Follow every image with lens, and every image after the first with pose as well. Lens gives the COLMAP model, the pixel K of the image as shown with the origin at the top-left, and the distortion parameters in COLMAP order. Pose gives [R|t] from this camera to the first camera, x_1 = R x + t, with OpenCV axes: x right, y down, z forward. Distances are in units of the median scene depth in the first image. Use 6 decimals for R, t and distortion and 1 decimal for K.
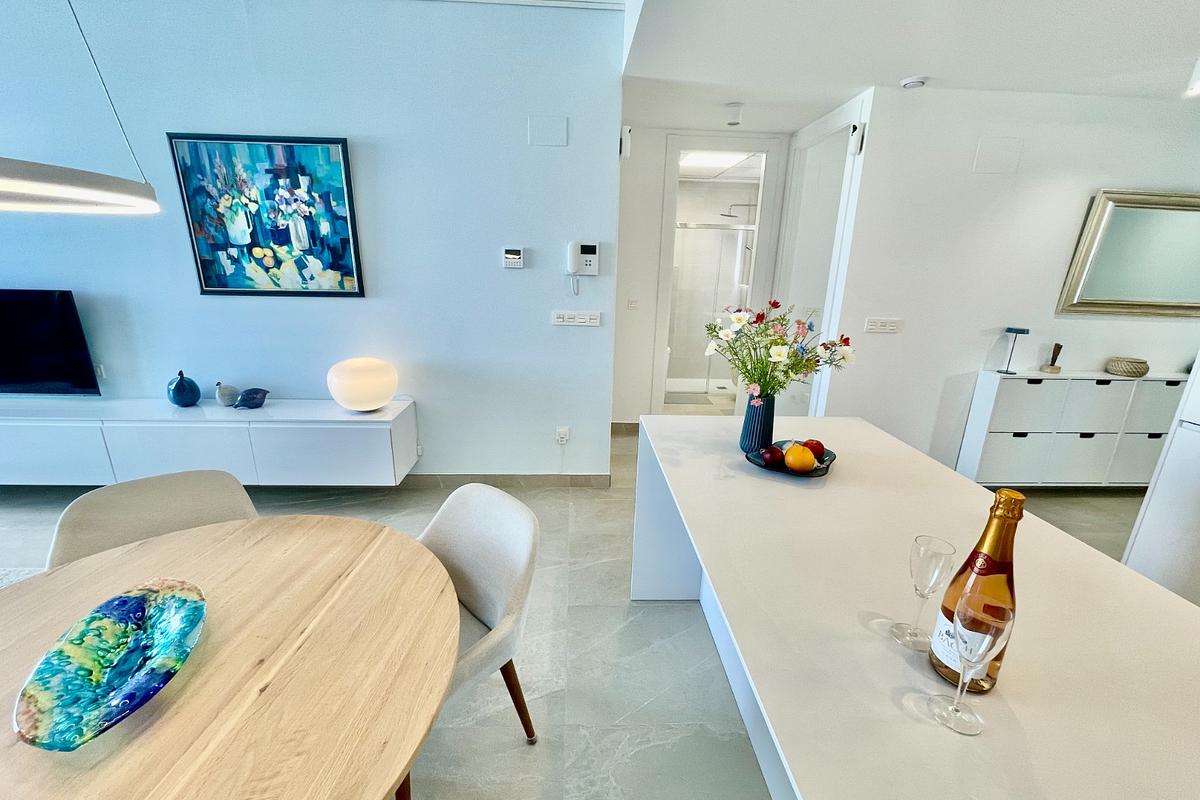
lens RADIAL K [[478.8, 0, 594.0], [0, 478.8, 397.2], [0, 0, 1]] dist [-0.008405, 0.000472]
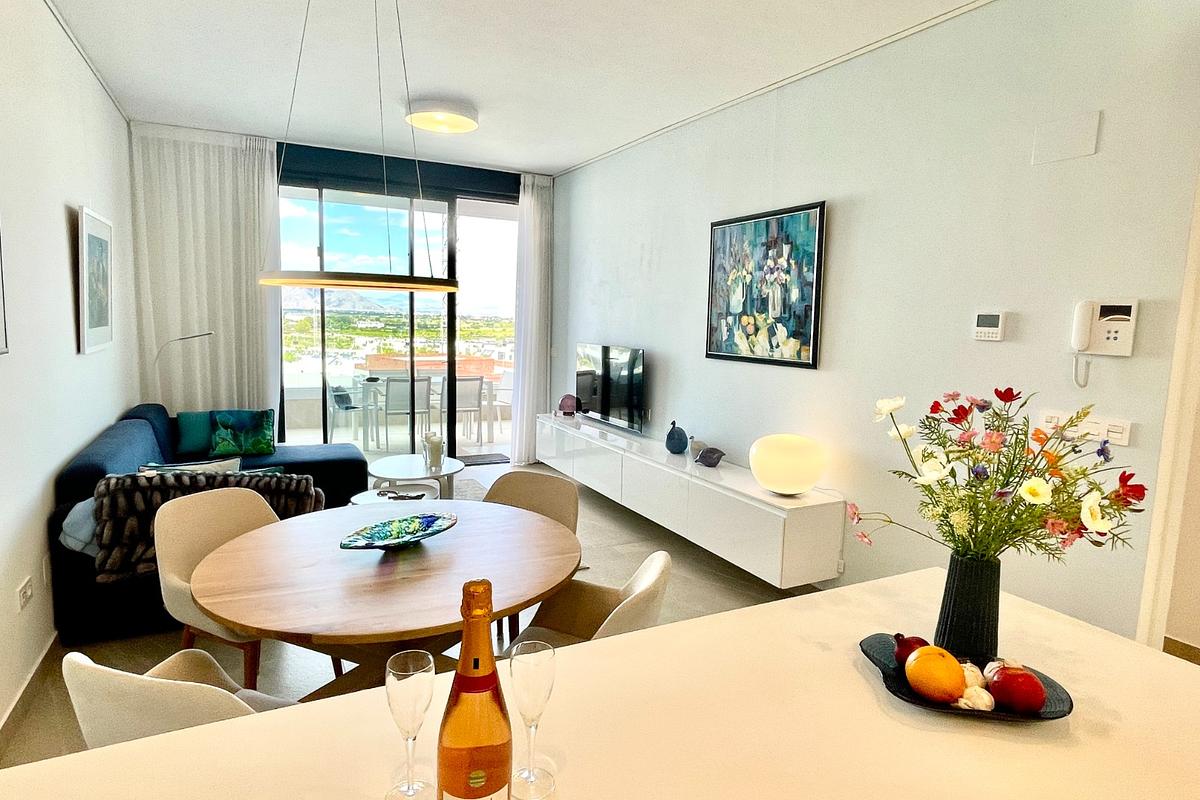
lens RADIAL K [[663.7, 0, 600.0], [0, 663.7, 400.0], [0, 0, 1]] dist [0.002239, -0.029012]
pose [[0.419585, 0.098833, -0.902319, 0.485079], [-0.269284, 0.962858, -0.019755, -0.025613], [0.866853, 0.251269, 0.430615, 0.156115]]
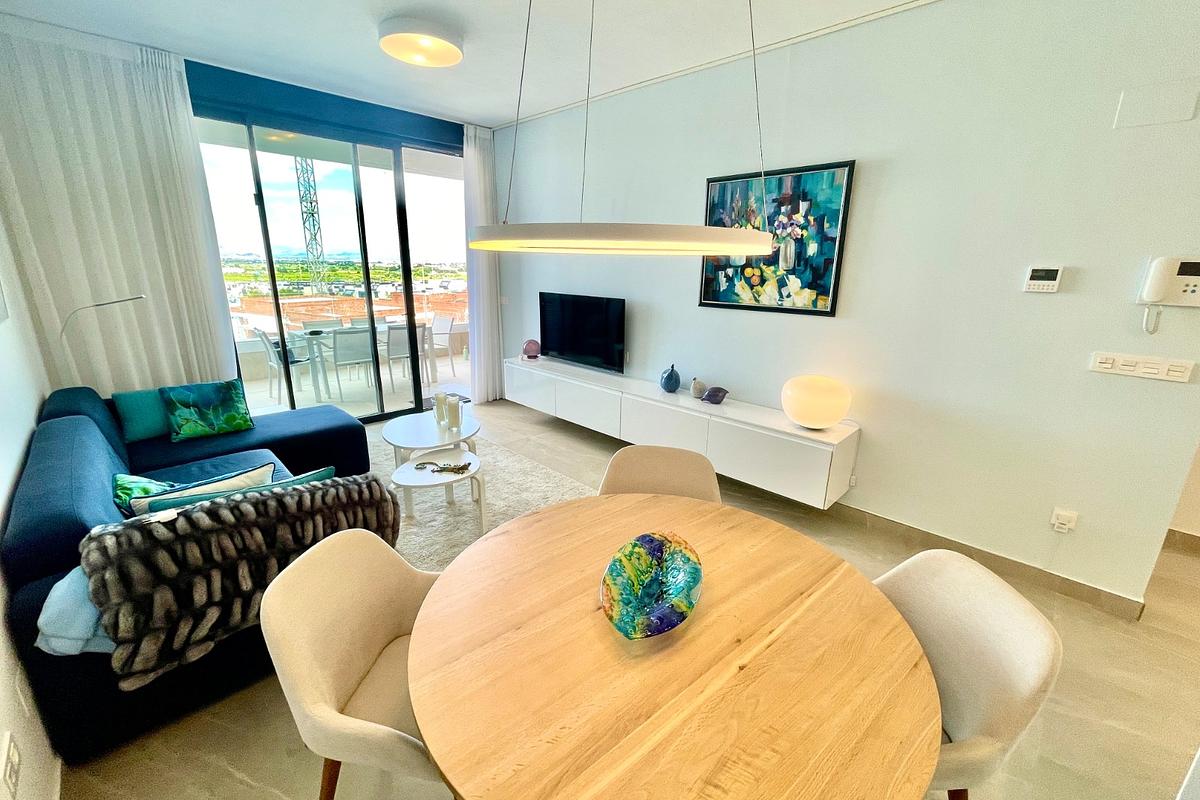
lens RADIAL K [[478.8, 0, 594.0], [0, 478.8, 397.2], [0, 0, 1]] dist [-0.008405, 0.000472]
pose [[0.675227, 0.184444, -0.714177, -0.080705], [-0.202201, 0.977426, 0.061258, -0.004784], [0.709354, 0.103045, 0.697279, -0.036587]]
